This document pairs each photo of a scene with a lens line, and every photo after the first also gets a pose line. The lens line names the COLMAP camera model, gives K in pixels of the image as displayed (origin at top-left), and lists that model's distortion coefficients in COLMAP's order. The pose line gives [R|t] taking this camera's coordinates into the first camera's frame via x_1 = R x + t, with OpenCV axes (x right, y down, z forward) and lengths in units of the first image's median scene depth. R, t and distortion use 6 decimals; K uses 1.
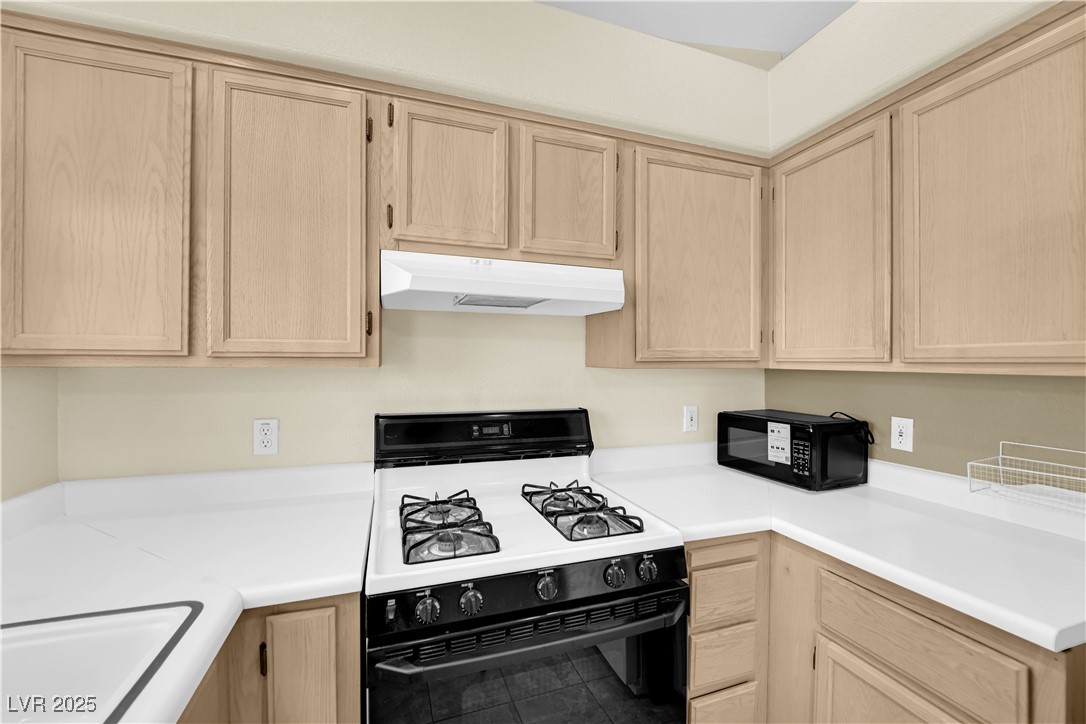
lens RADIAL K [[442.3, 0, 542.7], [0, 442.3, 361.1], [0, 0, 1]] dist [-0.012906, -0.000296]
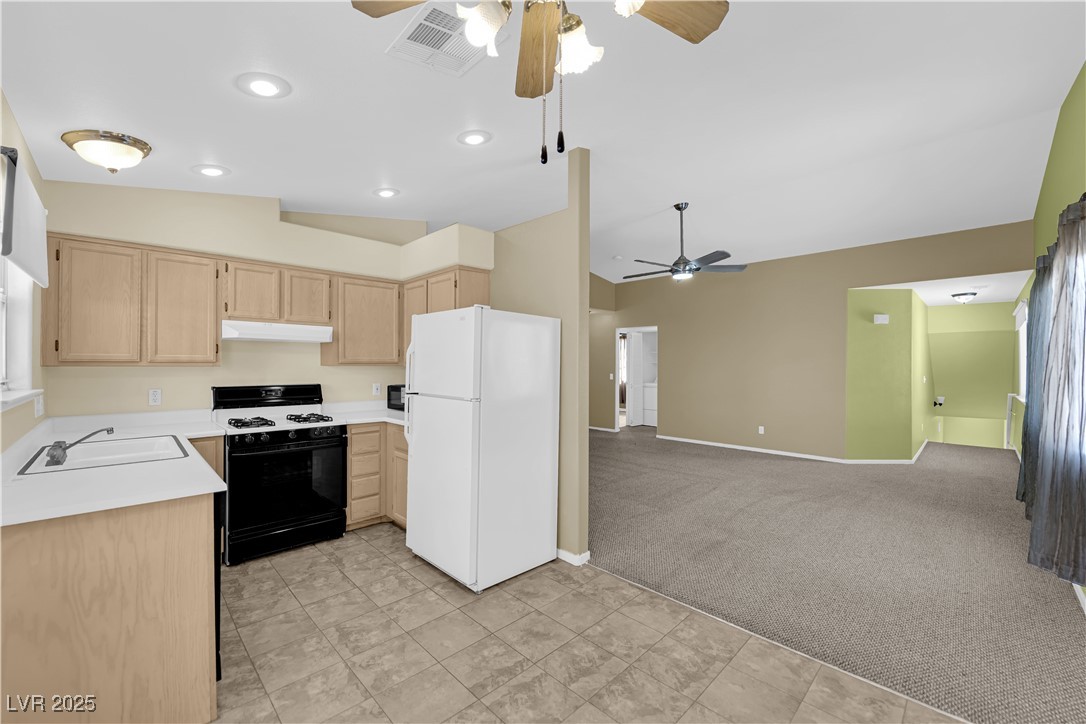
lens RADIAL K [[442.3, 0, 547.3], [0, 442.3, 362.9], [0, 0, 1]] dist [-0.012906, -0.000296]
pose [[0.901404, -0.000764, 0.432978, 0.218571], [0.000038, 0.999999, 0.001685, -0.005716], [-0.432979, -0.001502, 0.901403, -1.988967]]
